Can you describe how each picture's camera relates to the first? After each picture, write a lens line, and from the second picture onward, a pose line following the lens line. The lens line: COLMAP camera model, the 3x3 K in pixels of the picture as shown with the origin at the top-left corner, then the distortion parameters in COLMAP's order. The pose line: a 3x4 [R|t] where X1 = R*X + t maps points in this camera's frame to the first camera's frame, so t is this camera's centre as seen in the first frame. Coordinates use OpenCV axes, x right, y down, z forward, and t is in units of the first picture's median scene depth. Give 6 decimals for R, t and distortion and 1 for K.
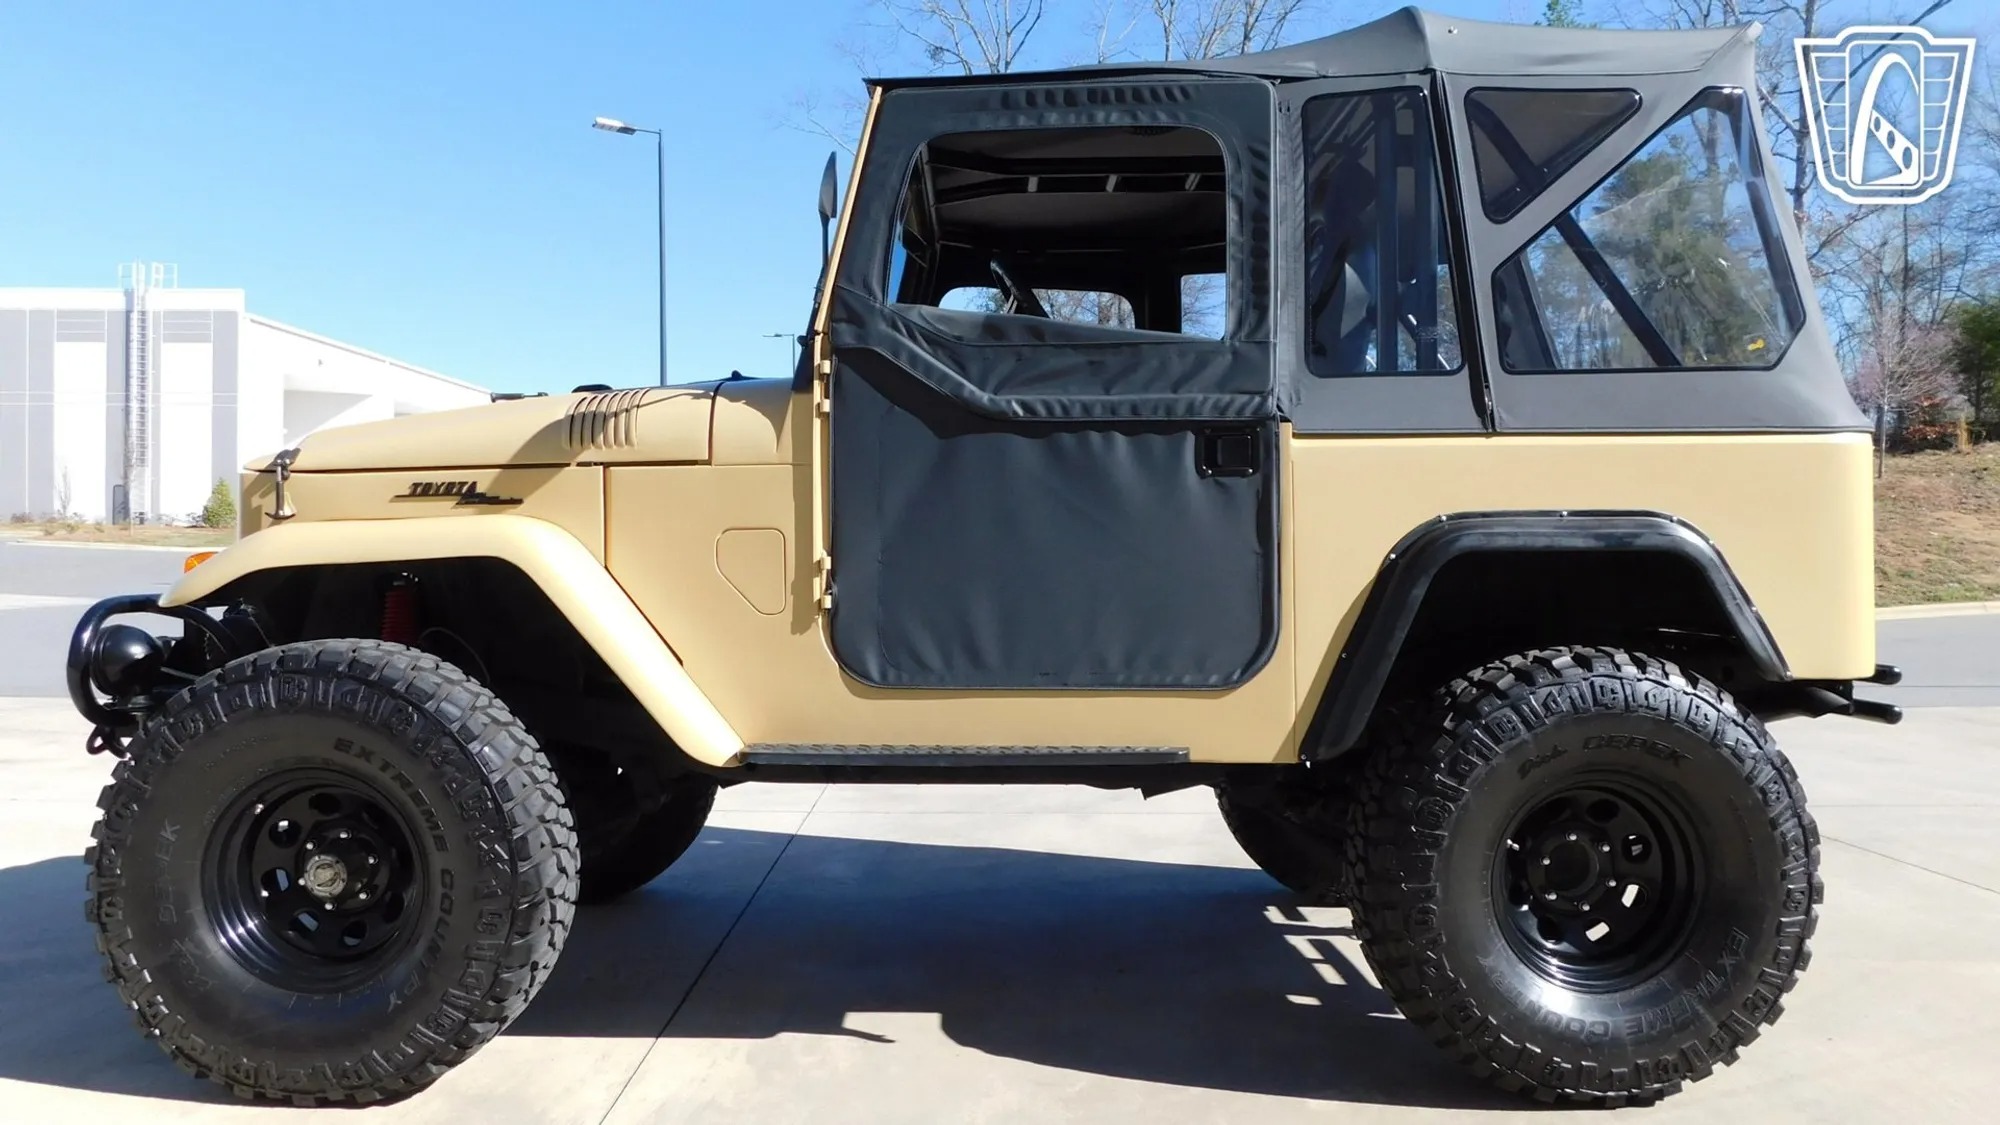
lens RADIAL K [[1408.5, 0, 1000.0], [0, 1408.5, 562.5], [0, 0, 1]] dist [-0.076688, 0.058844]
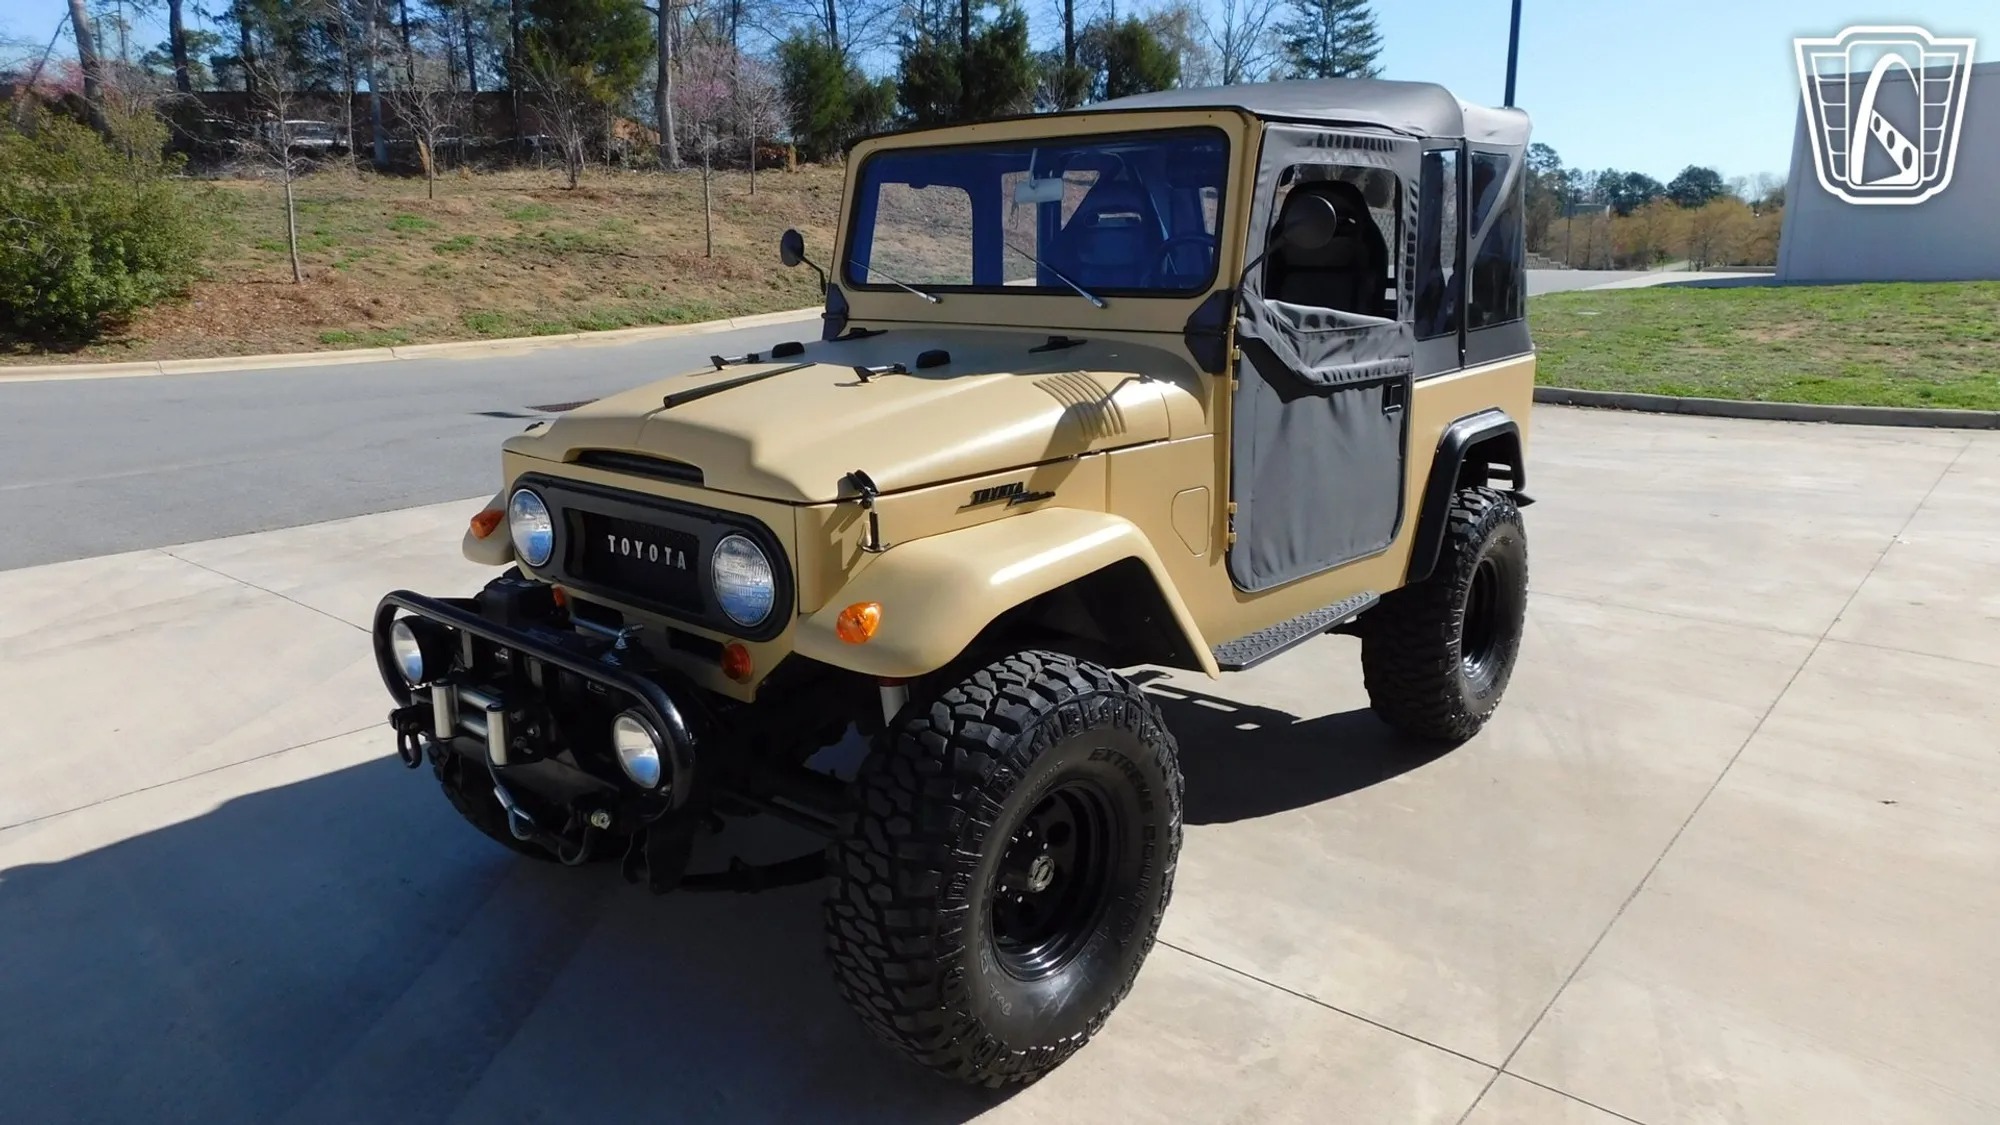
lens RADIAL K [[1335.5, 0, 1003.9], [0, 1335.5, 567.2], [0, 0, 1]] dist [-0.069264, 0.049960]
pose [[0.639322, -0.195831, 0.743585, -1.166238], [0.006366, 0.968341, 0.249550, -0.250704], [-0.768913, -0.154809, 0.620328, 0.397592]]
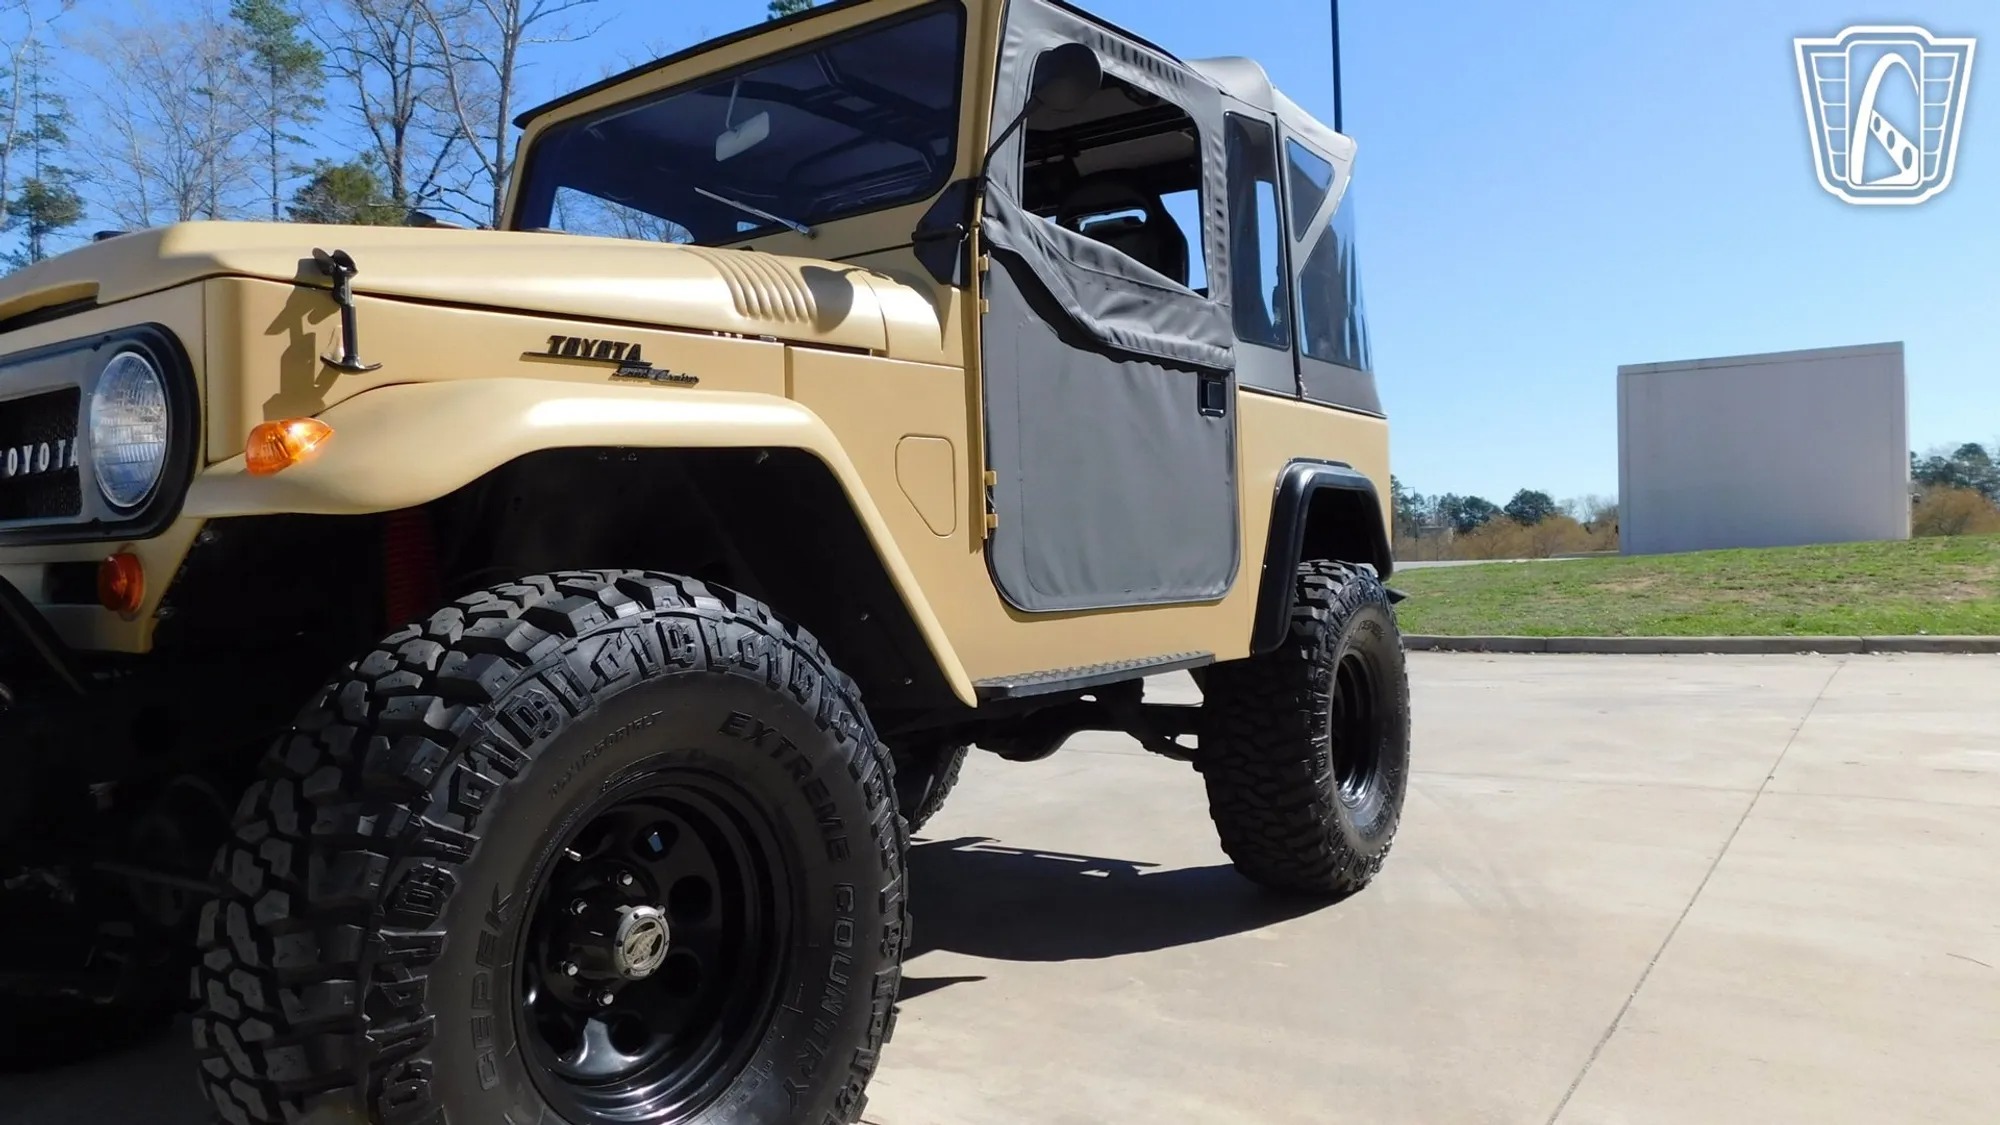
lens RADIAL K [[1370.4, 0, 993.2], [0, 1370.4, 569.6], [0, 0, 1]] dist [-0.072626, 0.052097]
pose [[0.565608, -0.020135, 0.824429, -0.854014], [0.022740, 0.999703, 0.008815, 0.051531], [-0.824361, 0.013762, 0.565897, 0.495106]]
